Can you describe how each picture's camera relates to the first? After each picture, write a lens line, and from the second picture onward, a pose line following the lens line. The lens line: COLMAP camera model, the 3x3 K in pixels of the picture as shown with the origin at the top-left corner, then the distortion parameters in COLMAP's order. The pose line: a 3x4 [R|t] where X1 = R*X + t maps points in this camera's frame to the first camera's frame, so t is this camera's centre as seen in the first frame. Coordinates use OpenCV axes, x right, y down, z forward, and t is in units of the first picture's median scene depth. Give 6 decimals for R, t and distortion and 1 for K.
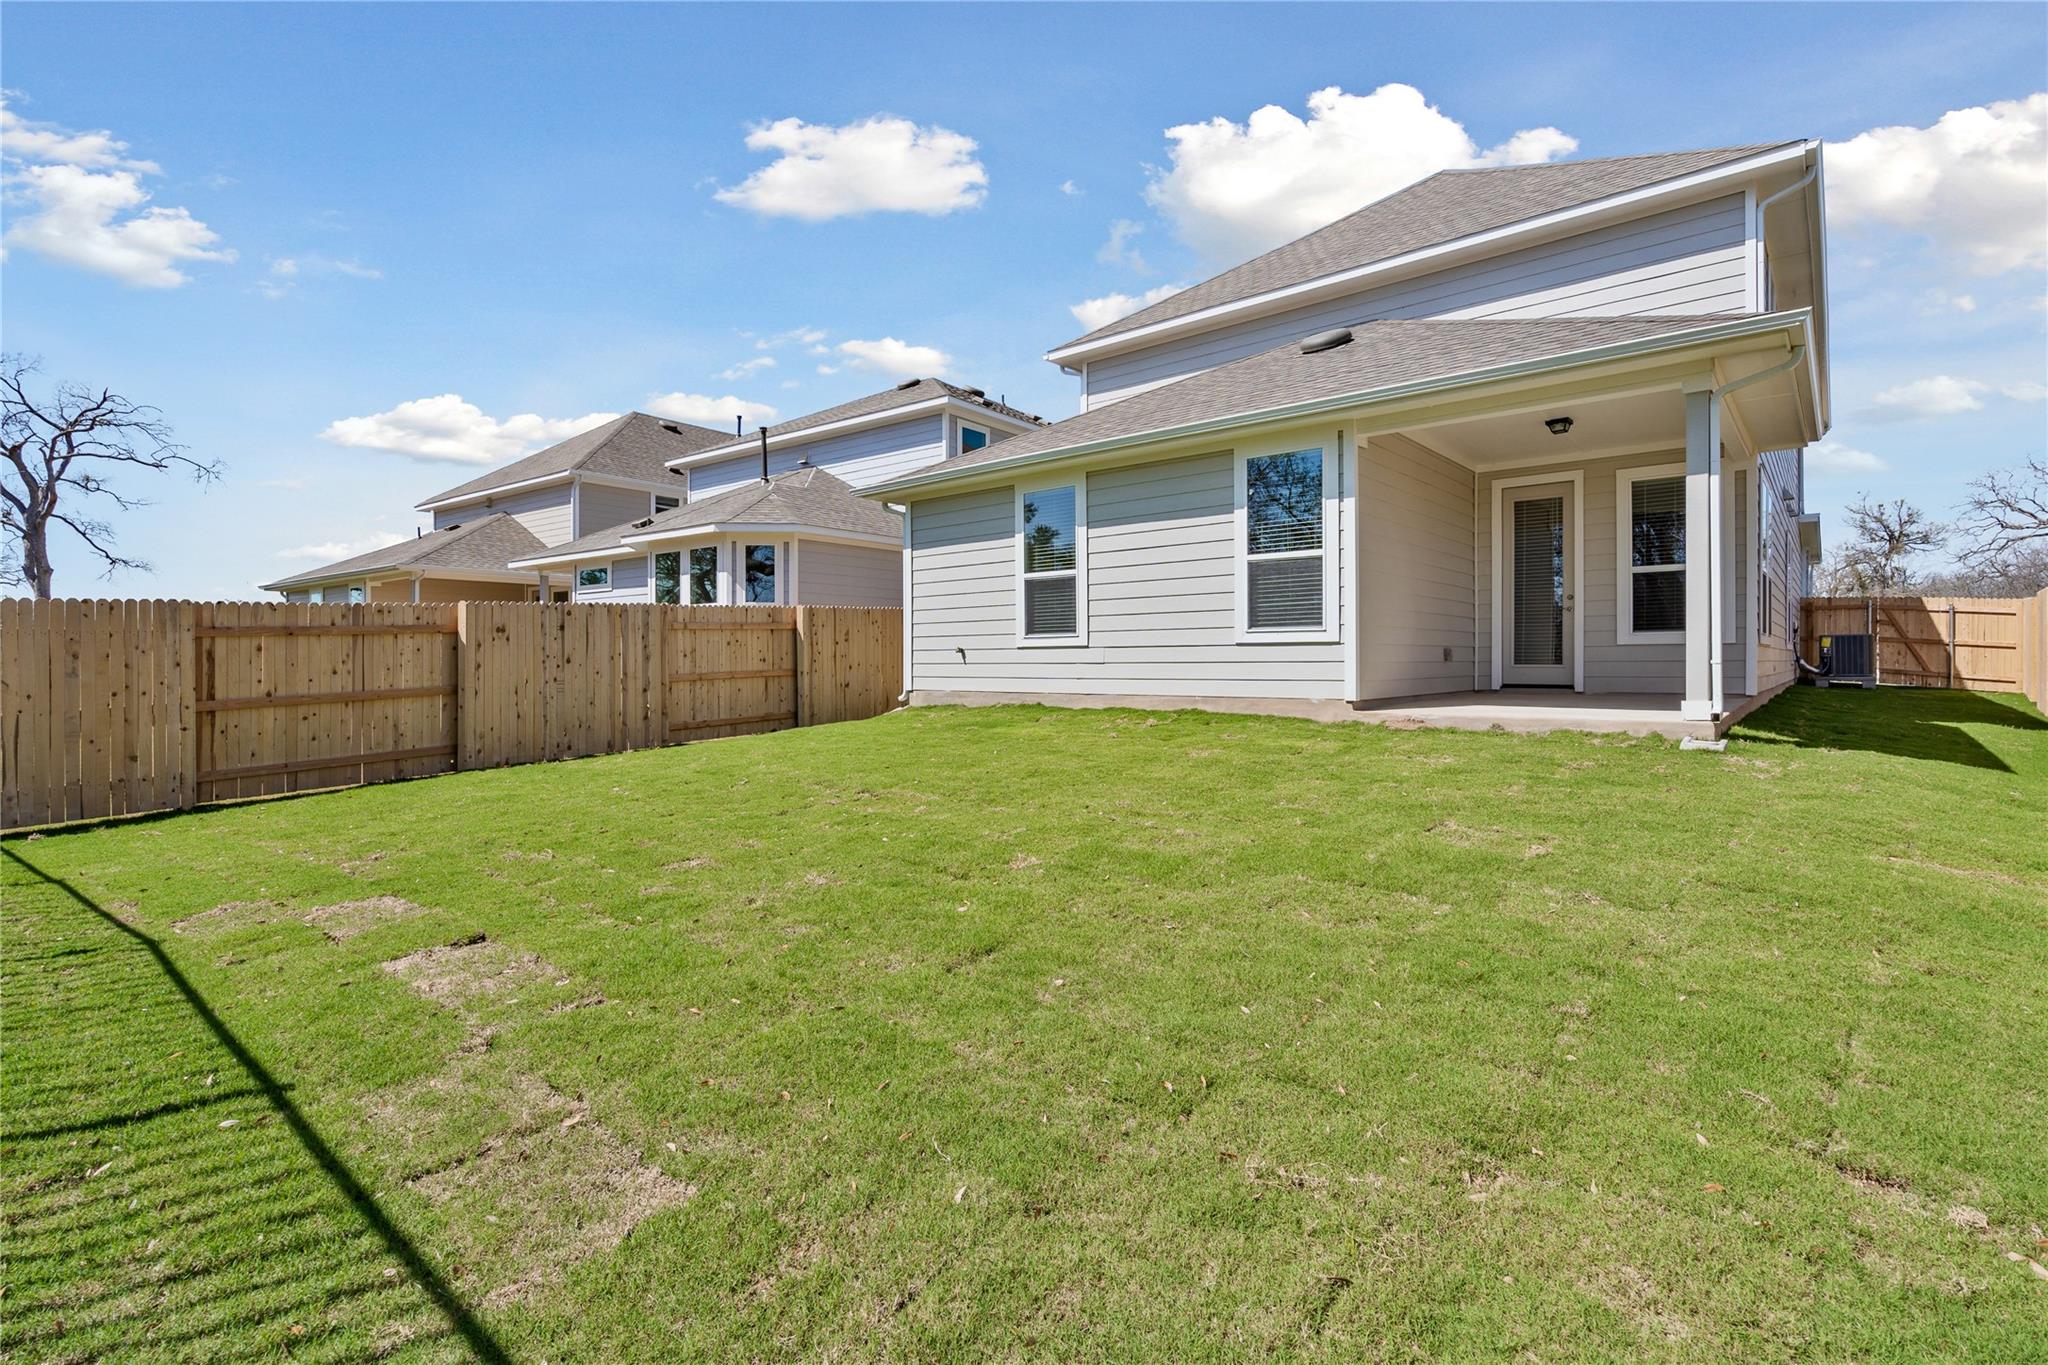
lens RADIAL K [[970.1, 0, 1011.7], [0, 970.1, 677.7], [0, 0, 1]] dist [0.000455, 0.000644]
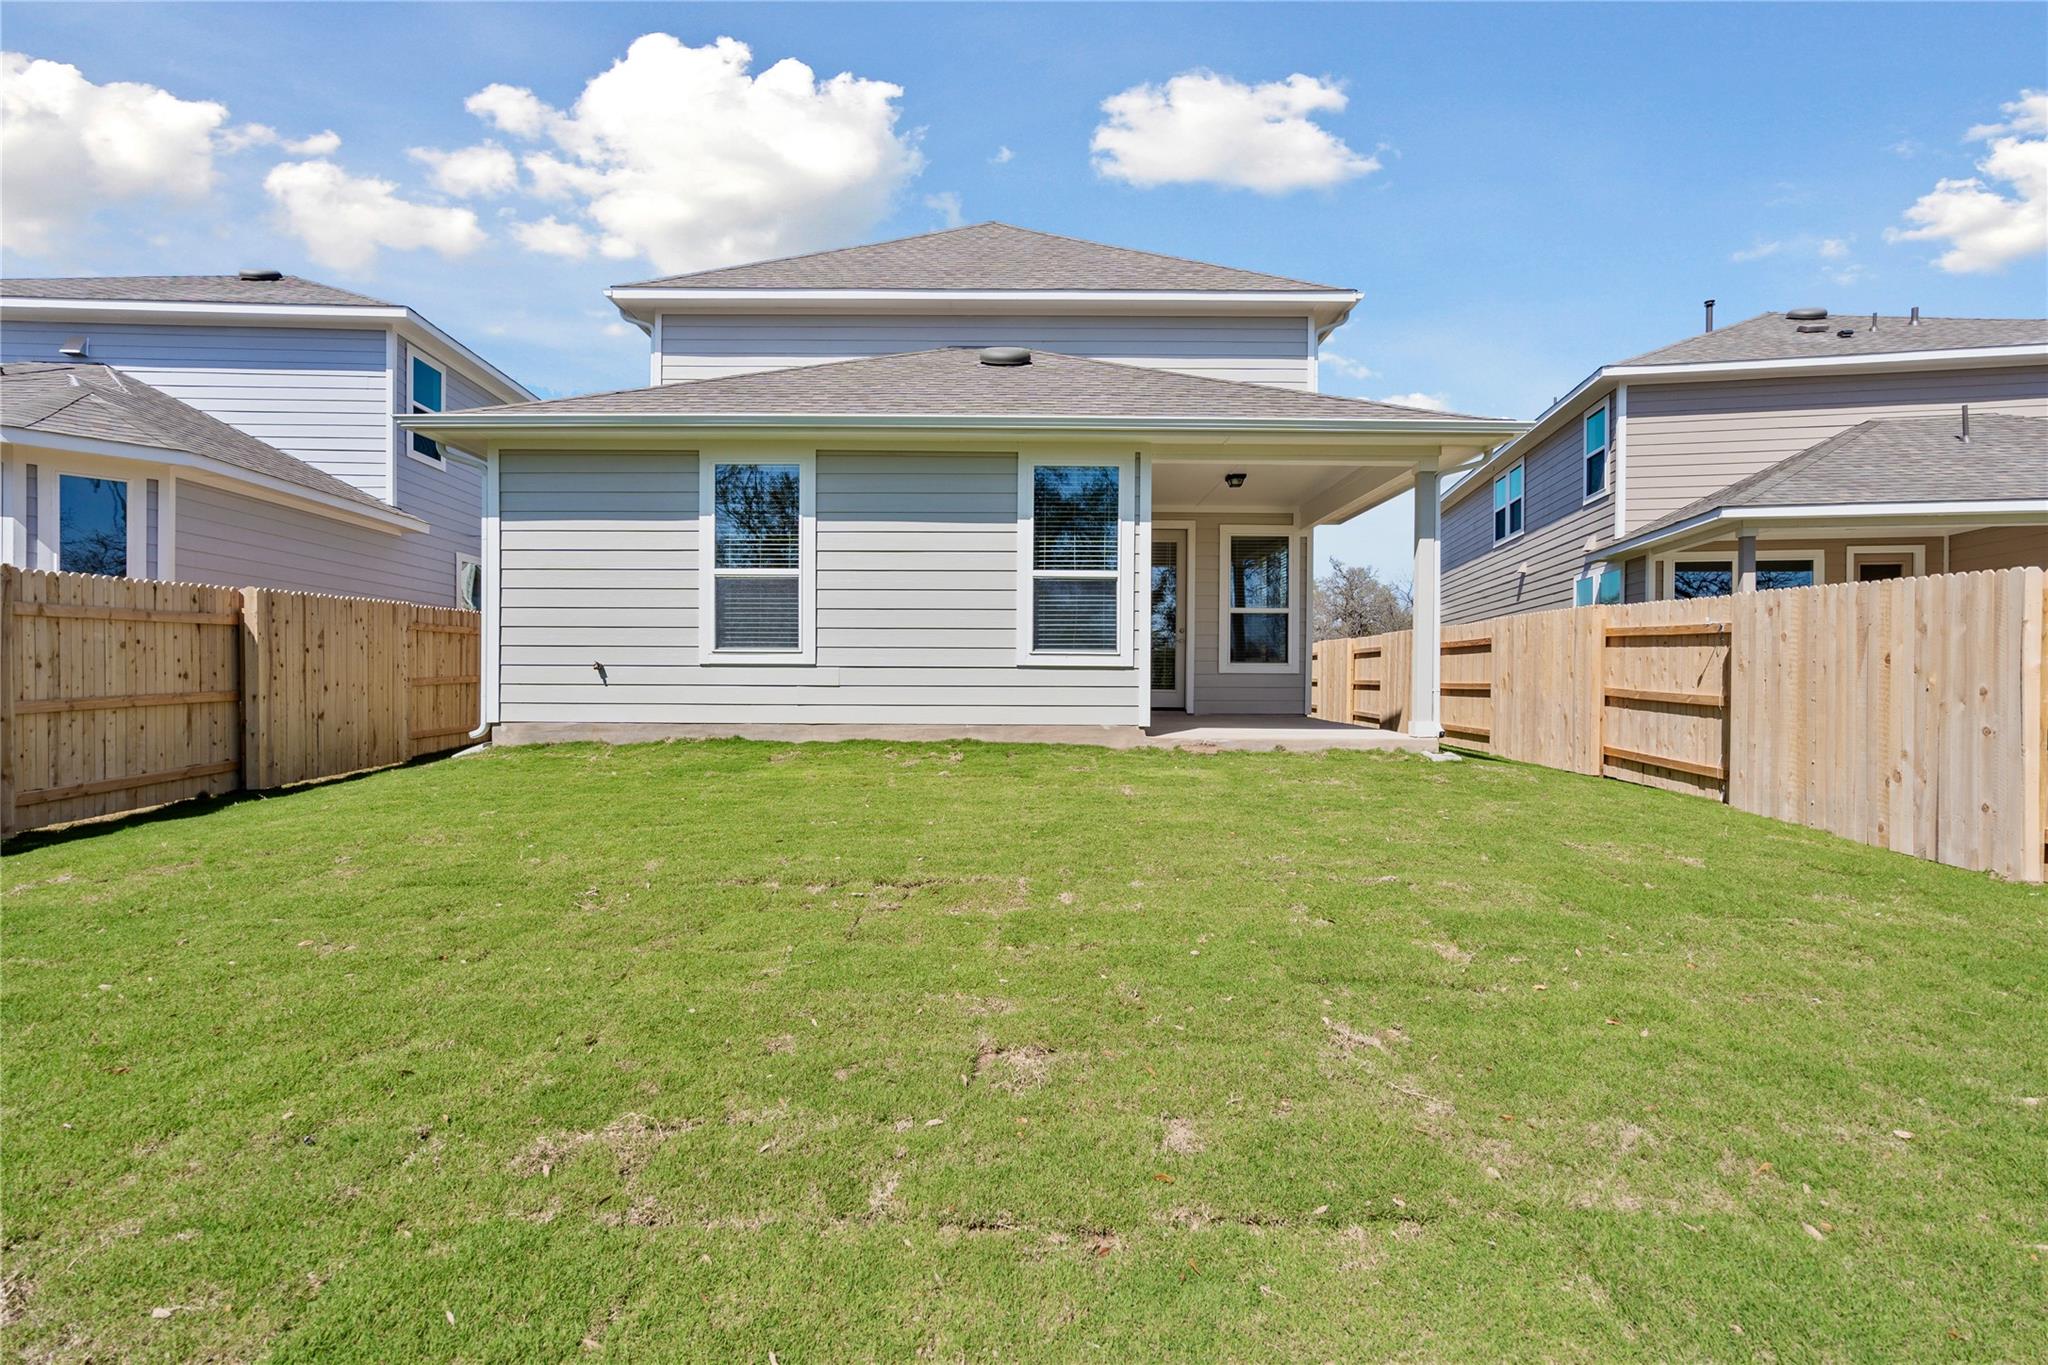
lens RADIAL K [[954.0, 0, 1015.9], [0, 954.0, 694.1], [0, 0, 1]] dist [0.000885, 0.000422]
pose [[0.750566, 0.000784, 0.660794, -0.304679], [0.001617, 0.999994, -0.003023, -0.005138], [-0.660793, 0.003338, 0.750561, 0.274895]]
